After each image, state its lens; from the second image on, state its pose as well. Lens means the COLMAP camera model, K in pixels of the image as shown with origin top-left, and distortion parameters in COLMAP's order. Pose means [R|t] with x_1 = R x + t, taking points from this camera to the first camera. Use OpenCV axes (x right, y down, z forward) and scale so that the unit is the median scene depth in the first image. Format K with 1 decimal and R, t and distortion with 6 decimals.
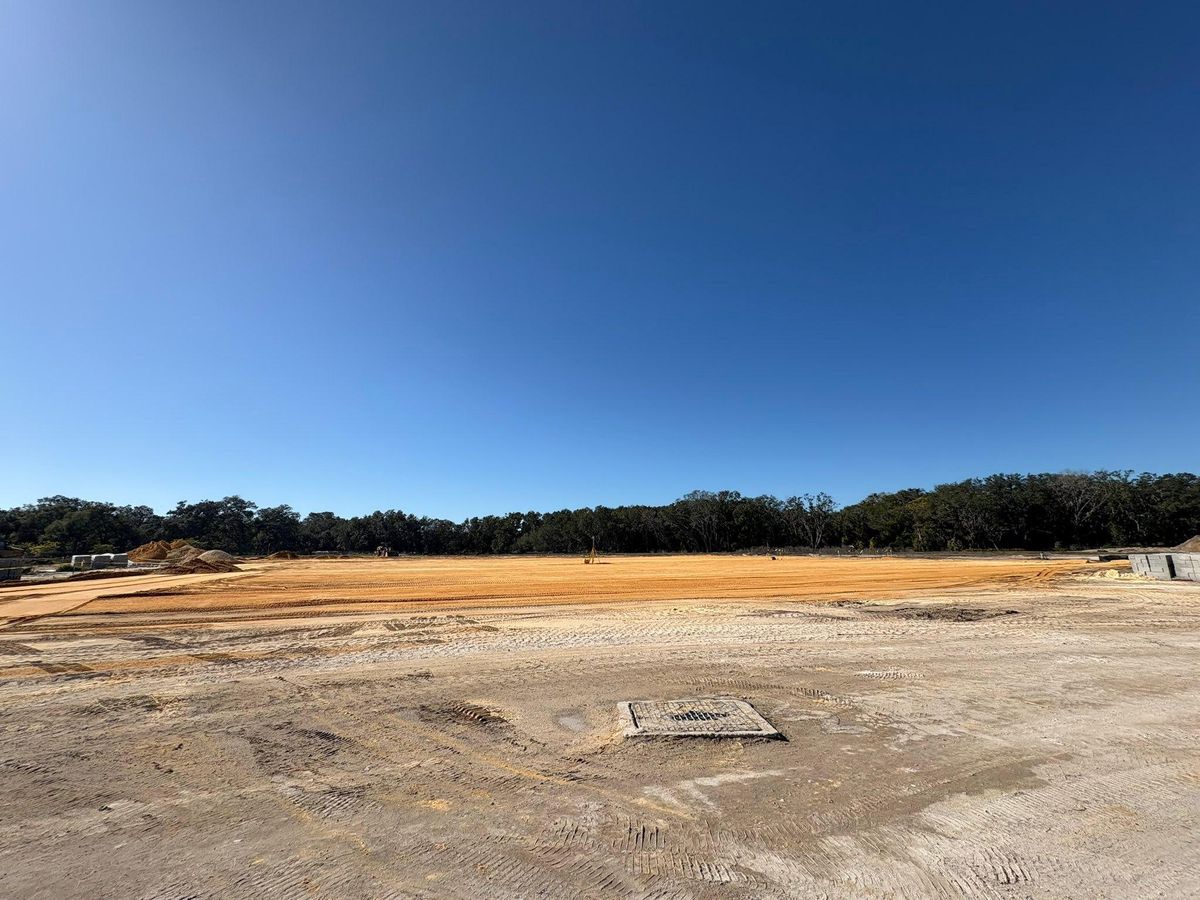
lens RADIAL K [[478.1, 0, 600.0], [0, 478.1, 450.0], [0, 0, 1]] dist [0.002875, -0.000551]
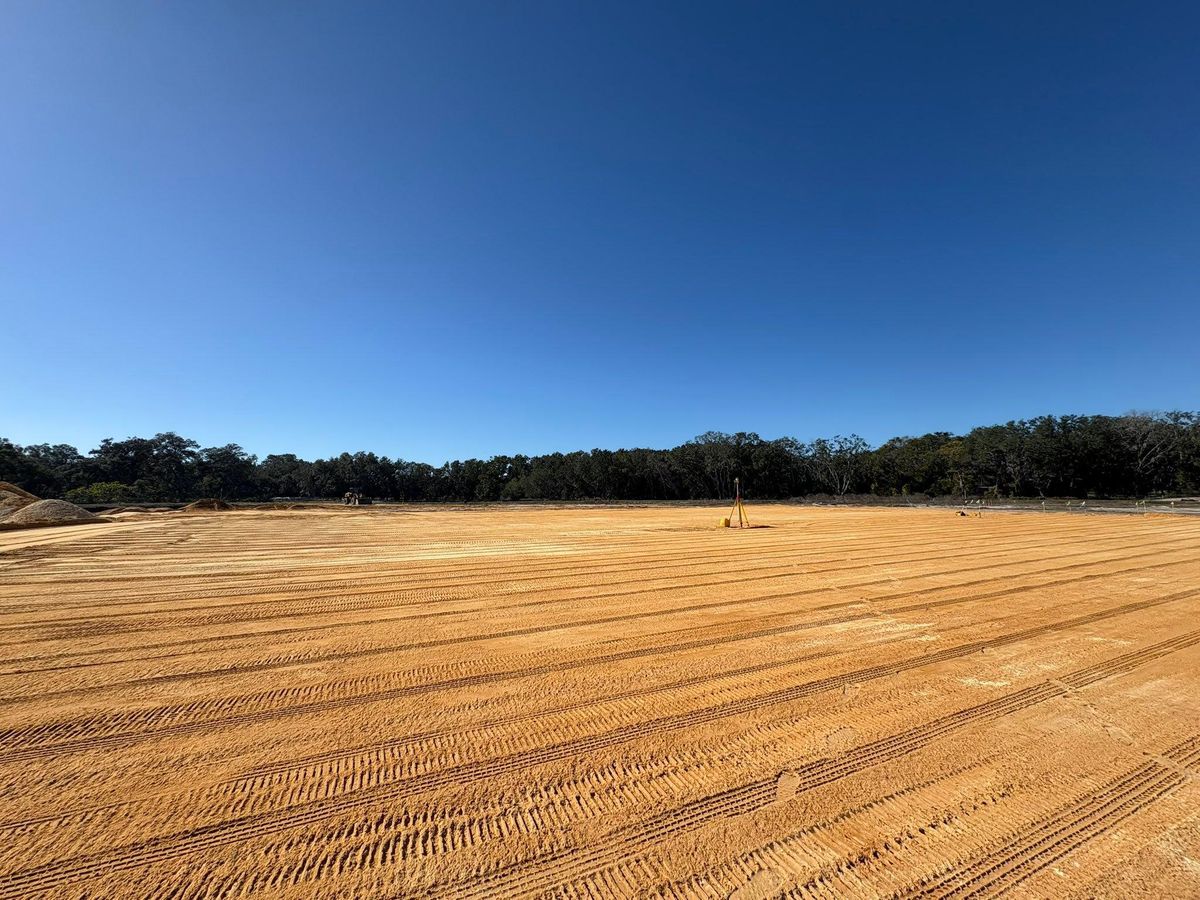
lens RADIAL K [[478.1, 0, 600.0], [0, 478.1, 450.0], [0, 0, 1]] dist [0.002875, -0.000551]
pose [[0.998525, 0.007756, 0.053730, -0.046587], [-0.013638, 0.993840, 0.109984, 0.020934], [-0.052546, -0.110555, 0.992480, 0.108307]]
